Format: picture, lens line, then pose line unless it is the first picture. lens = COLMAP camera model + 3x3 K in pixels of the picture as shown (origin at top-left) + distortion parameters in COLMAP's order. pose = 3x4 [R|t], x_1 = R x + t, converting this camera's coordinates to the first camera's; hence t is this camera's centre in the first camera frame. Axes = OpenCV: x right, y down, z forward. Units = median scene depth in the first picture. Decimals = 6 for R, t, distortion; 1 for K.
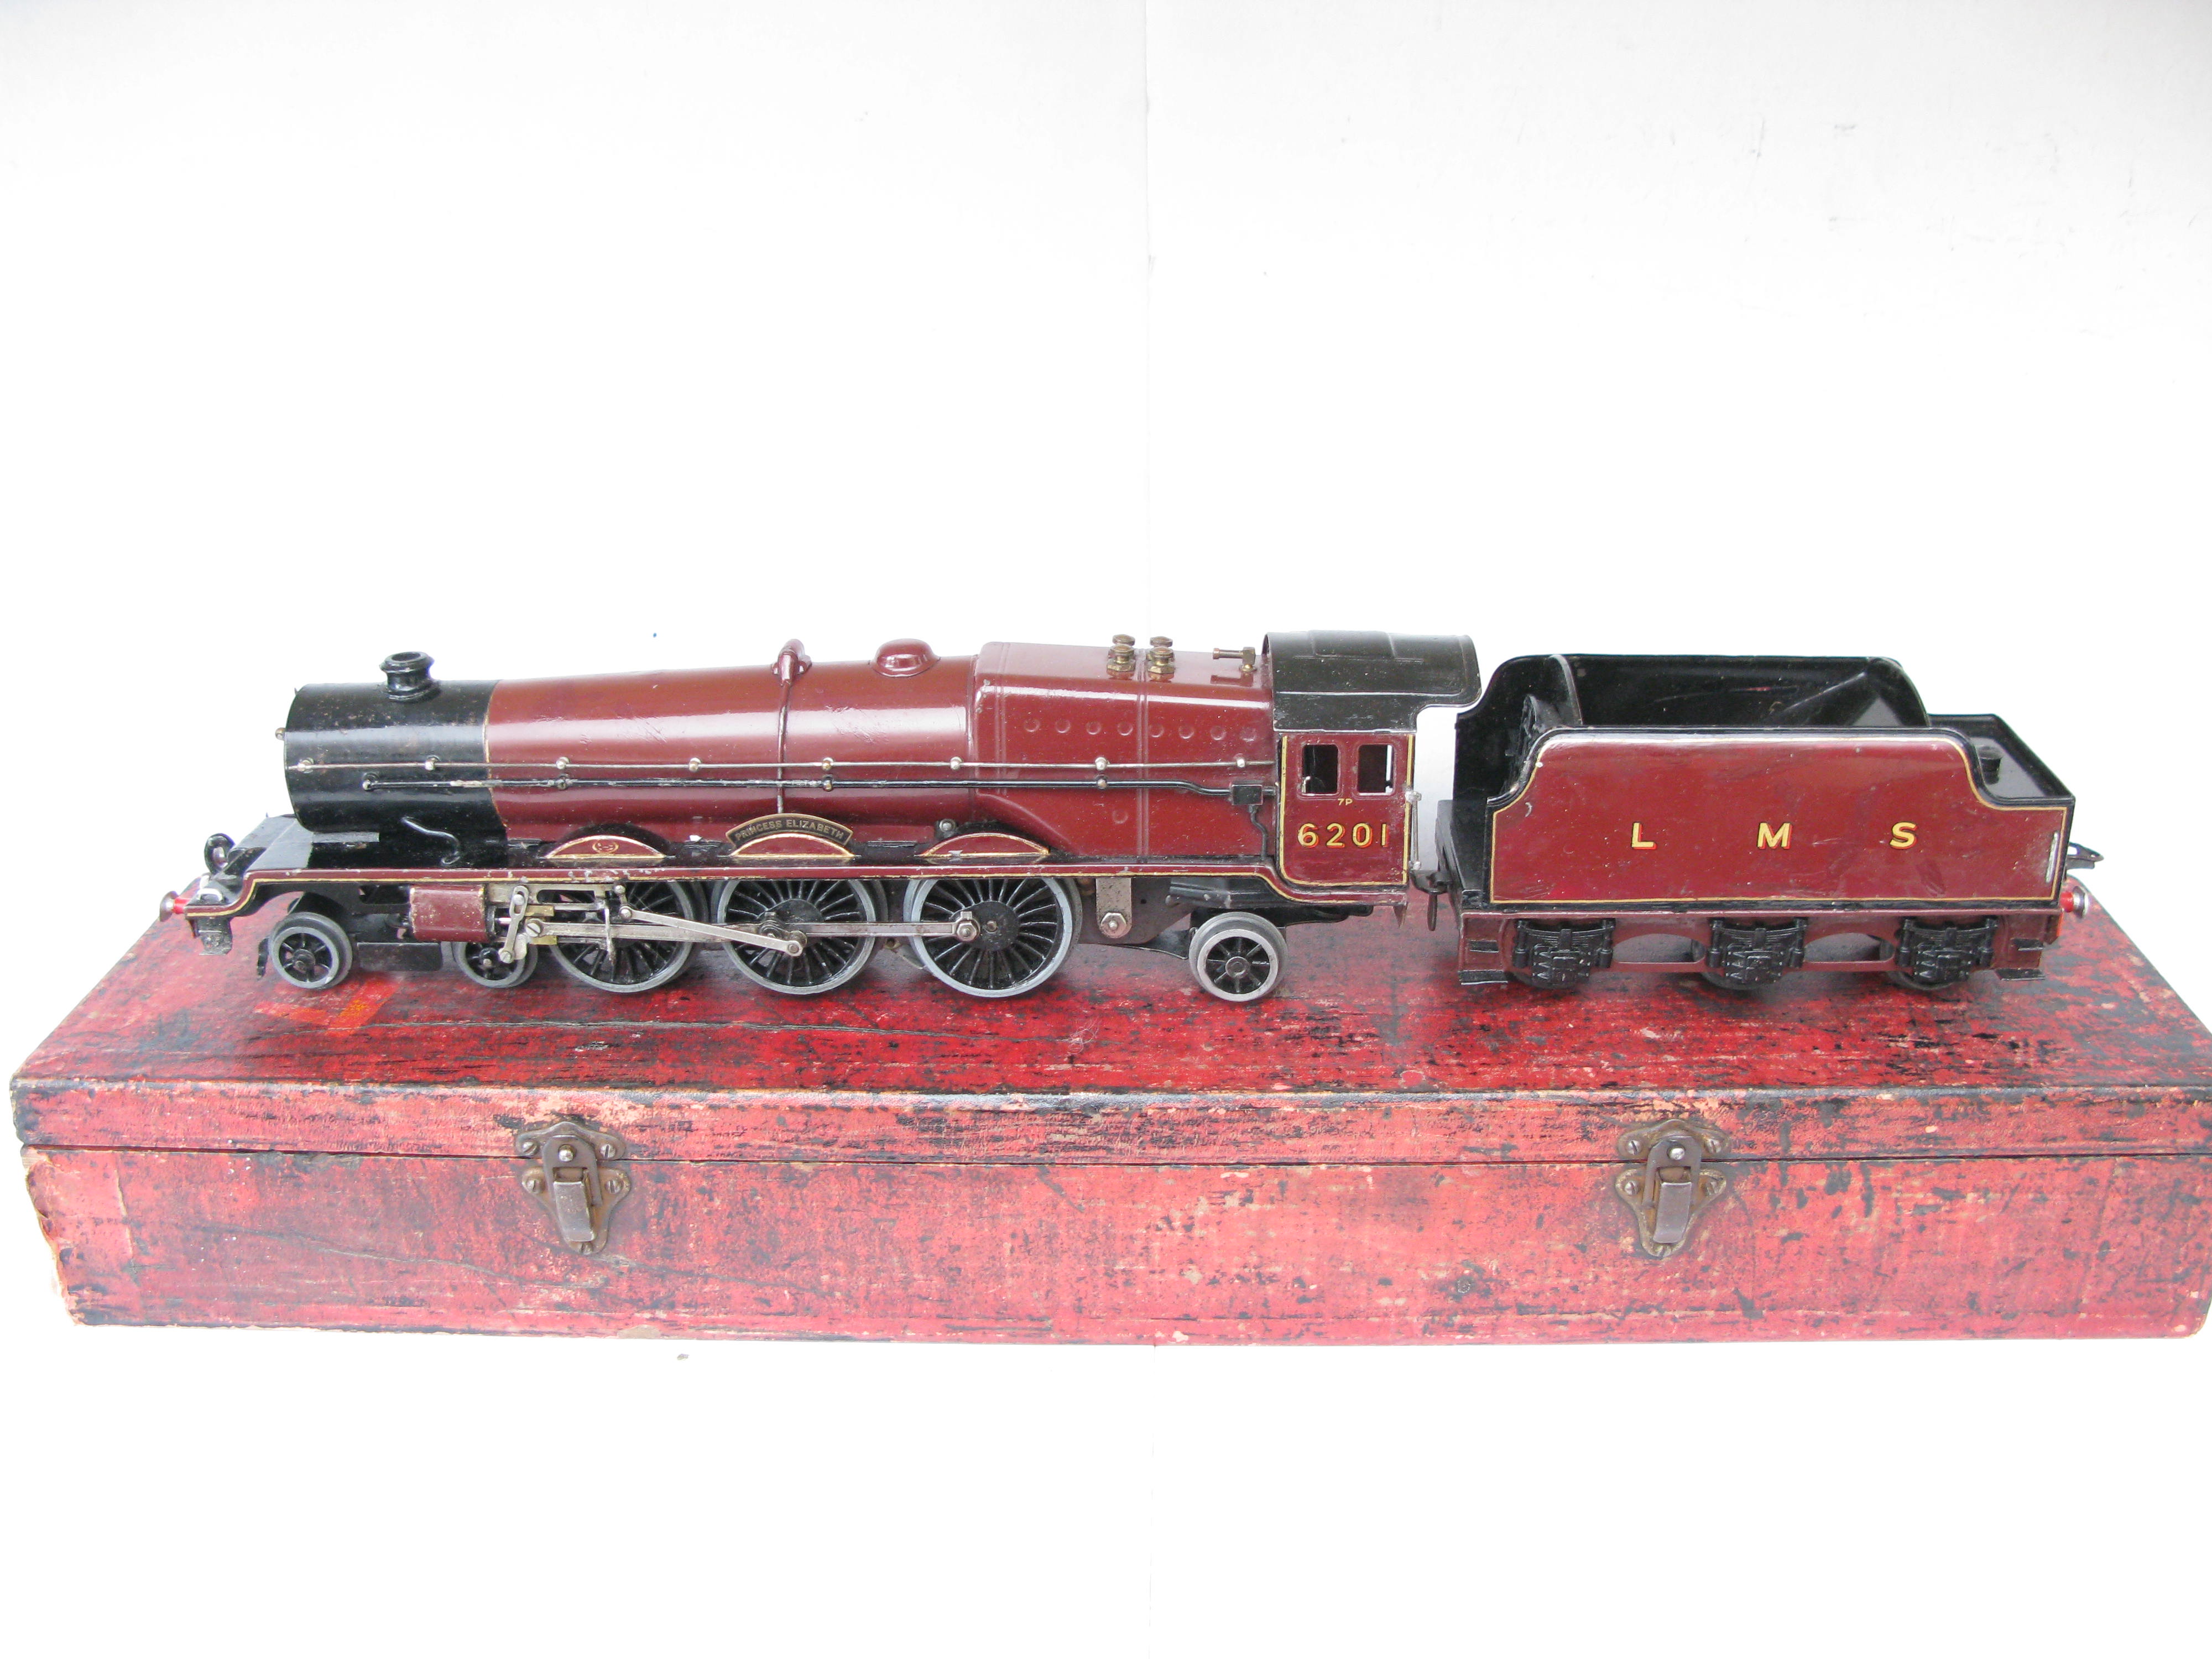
lens RADIAL K [[2243.9, 0, 1106.0], [0, 2243.9, 829.5], [0, 0, 1]] dist [-0.221058, 0.246821]
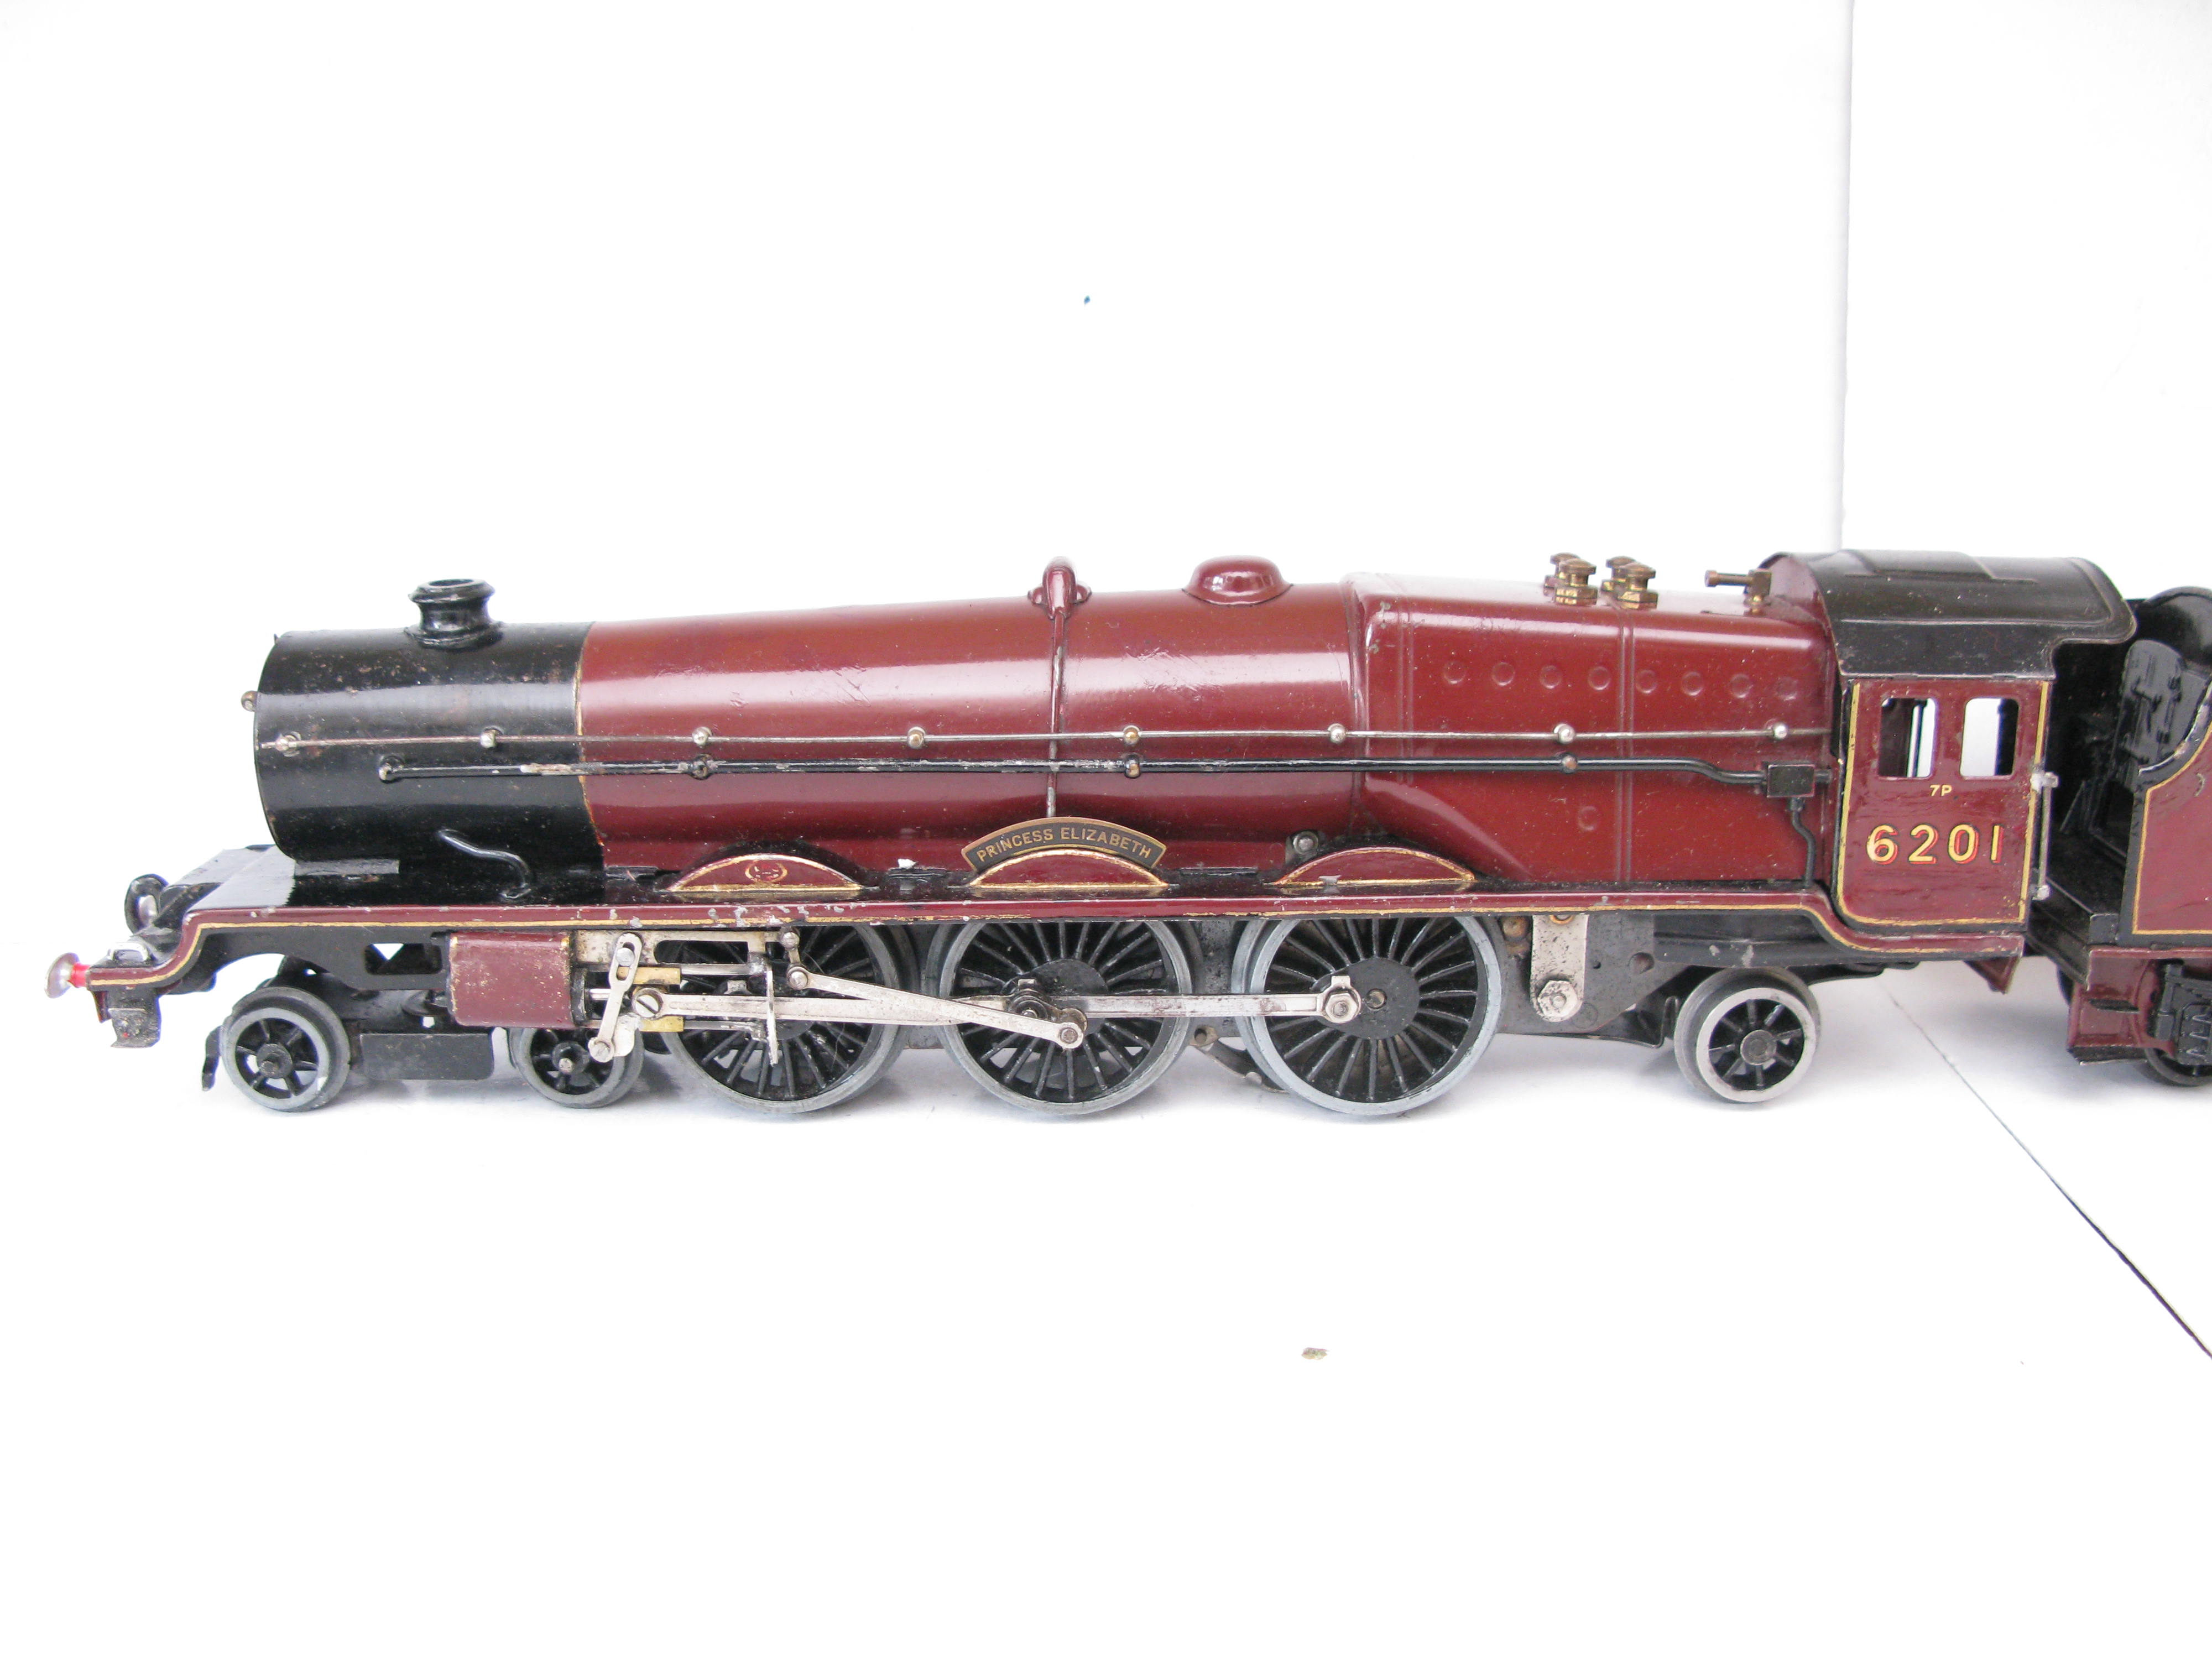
lens RADIAL K [[2243.9, 0, 1106.0], [0, 2243.9, 829.5], [0, 0, 1]] dist [-0.221058, 0.246821]
pose [[0.999860, -0.002560, 0.016513, -0.141415], [0.004335, 0.994098, -0.108396, 0.064849], [-0.016138, 0.108453, 0.993971, 0.374993]]
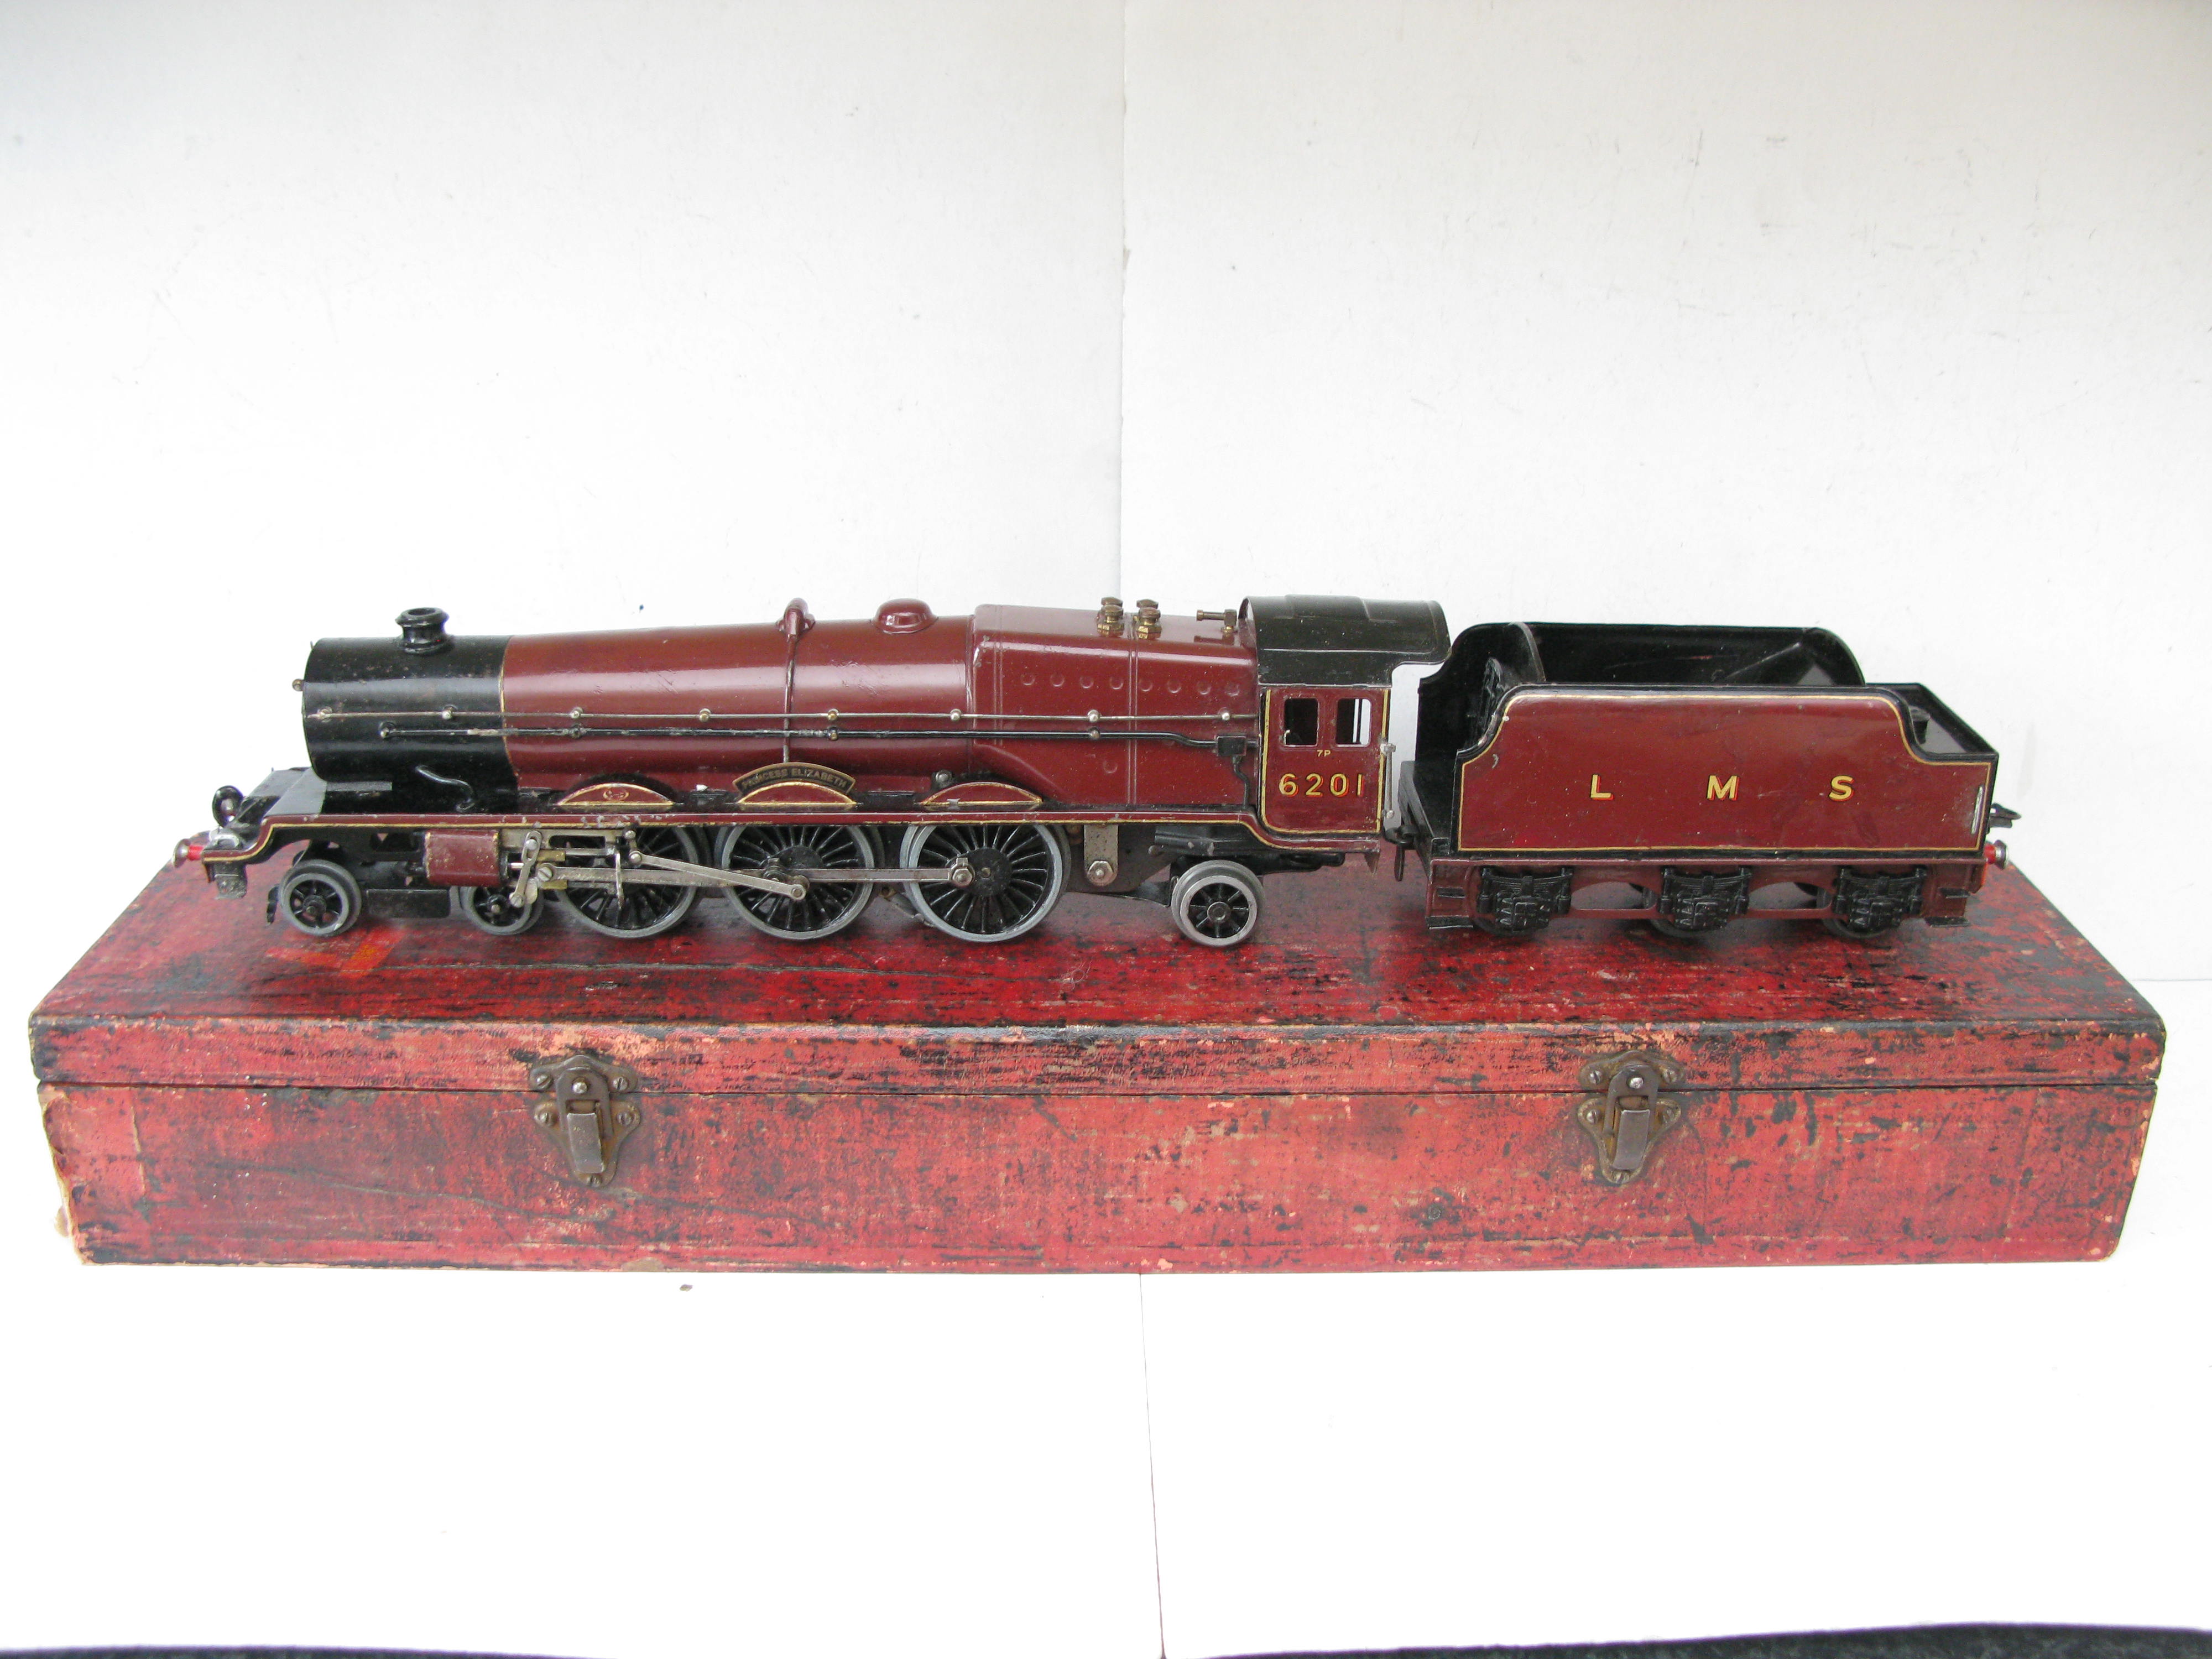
lens RADIAL K [[2243.9, 0, 1106.0], [0, 2243.9, 829.5], [0, 0, 1]] dist [-0.221058, 0.246821]
pose [[0.998422, 0.004519, 0.055981, -0.054739], [-0.003346, 0.999773, -0.021021, 0.045845], [-0.056063, 0.020800, 0.998211, -0.053110]]
